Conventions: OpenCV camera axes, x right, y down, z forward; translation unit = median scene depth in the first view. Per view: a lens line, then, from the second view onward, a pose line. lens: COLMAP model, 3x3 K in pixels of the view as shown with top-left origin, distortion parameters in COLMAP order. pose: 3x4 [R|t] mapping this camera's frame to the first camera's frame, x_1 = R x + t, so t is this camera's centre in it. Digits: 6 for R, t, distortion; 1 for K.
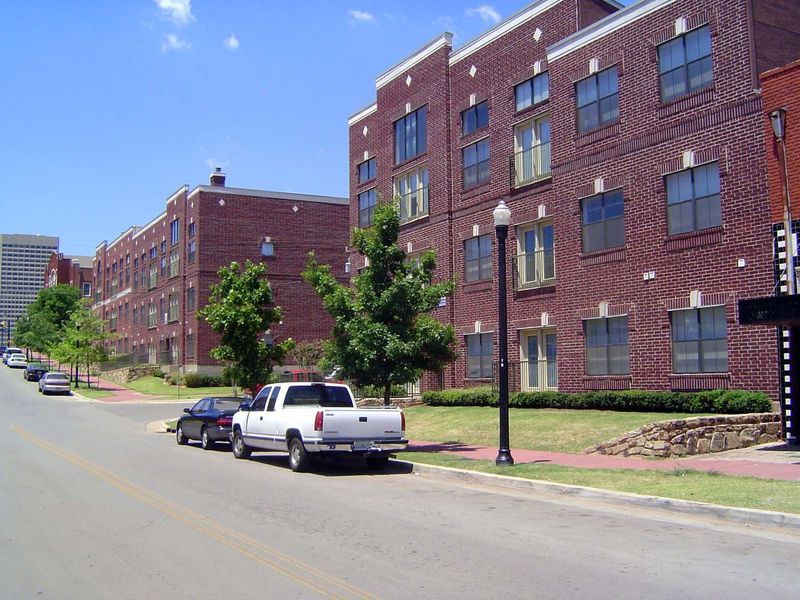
lens RADIAL K [[908.4, 0, 400.2], [0, 908.4, 300.8], [0, 0, 1]] dist [-0.019668, 0.000000]
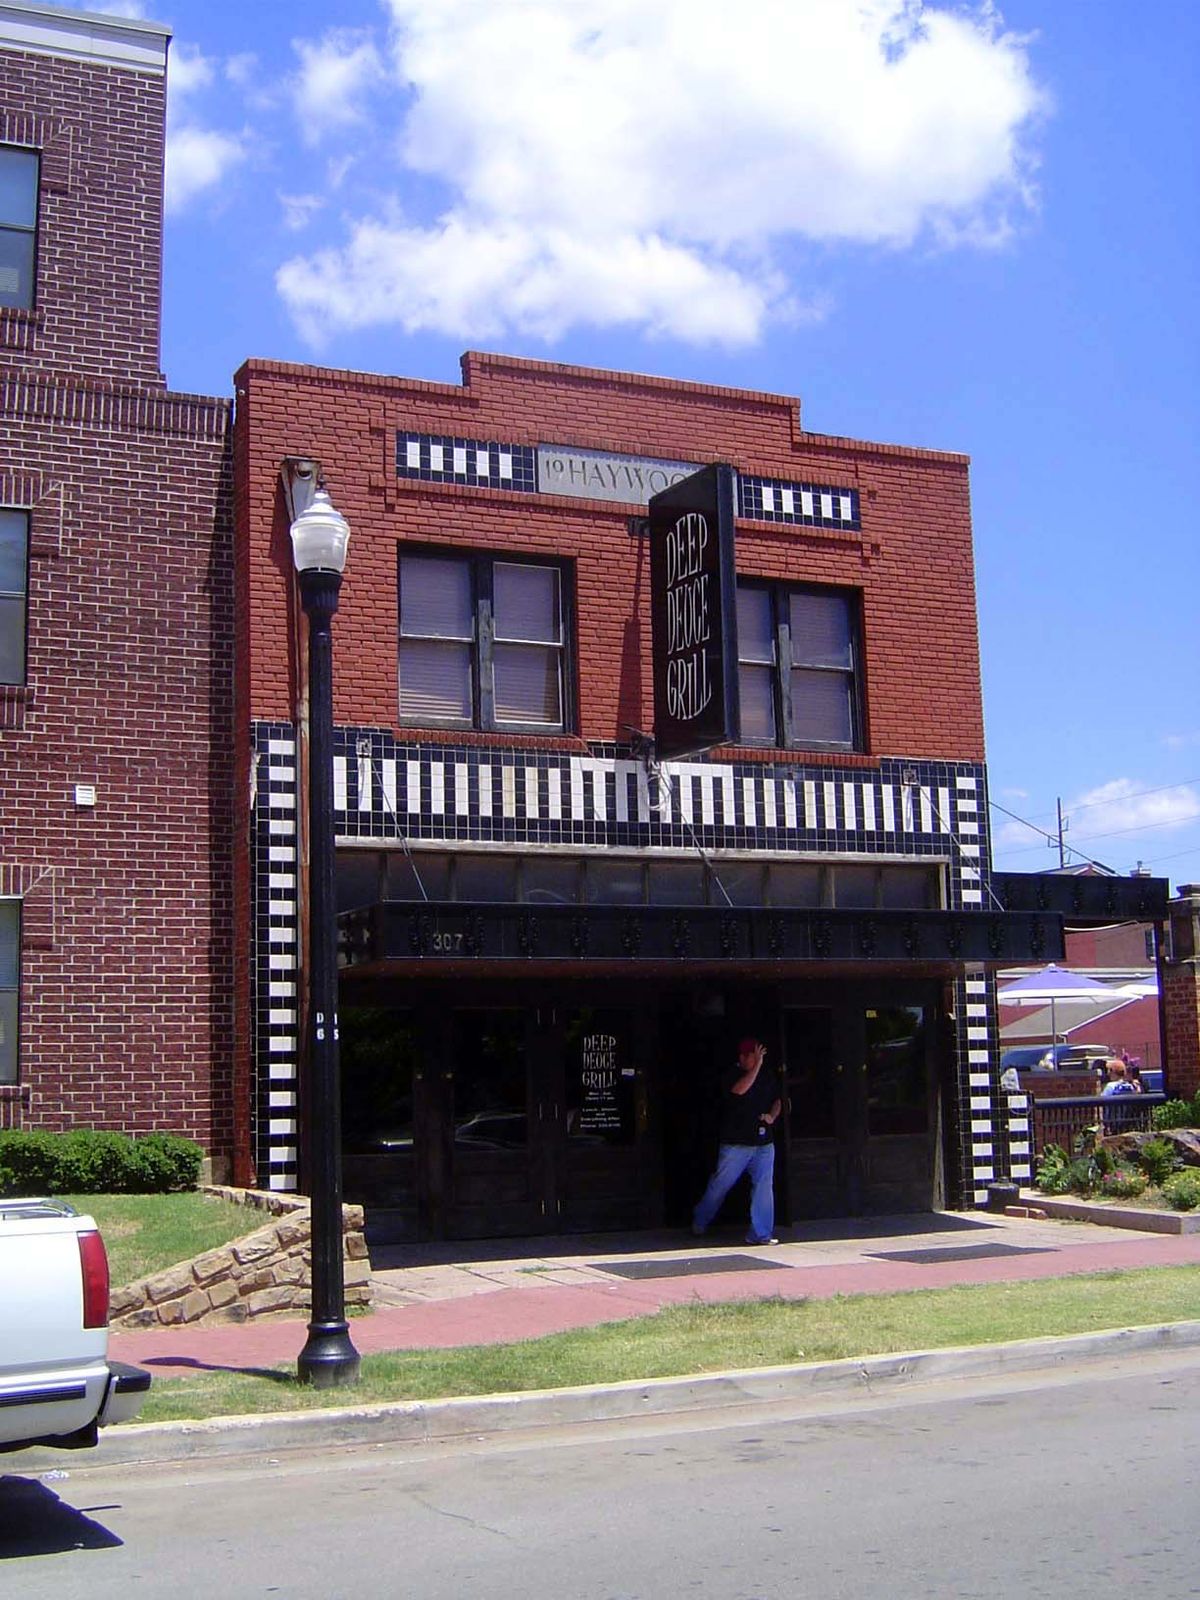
lens RADIAL K [[2078.9, 0, 600.6], [0, 2078.9, 797.3], [0, 0, 1]] dist [-0.130719, 0.000000]
pose [[0.031141, 0.155644, 0.987322, -0.514430], [-0.067119, 0.985897, -0.153302, 0.084408], [-0.997259, -0.061495, 0.041149, 0.814552]]
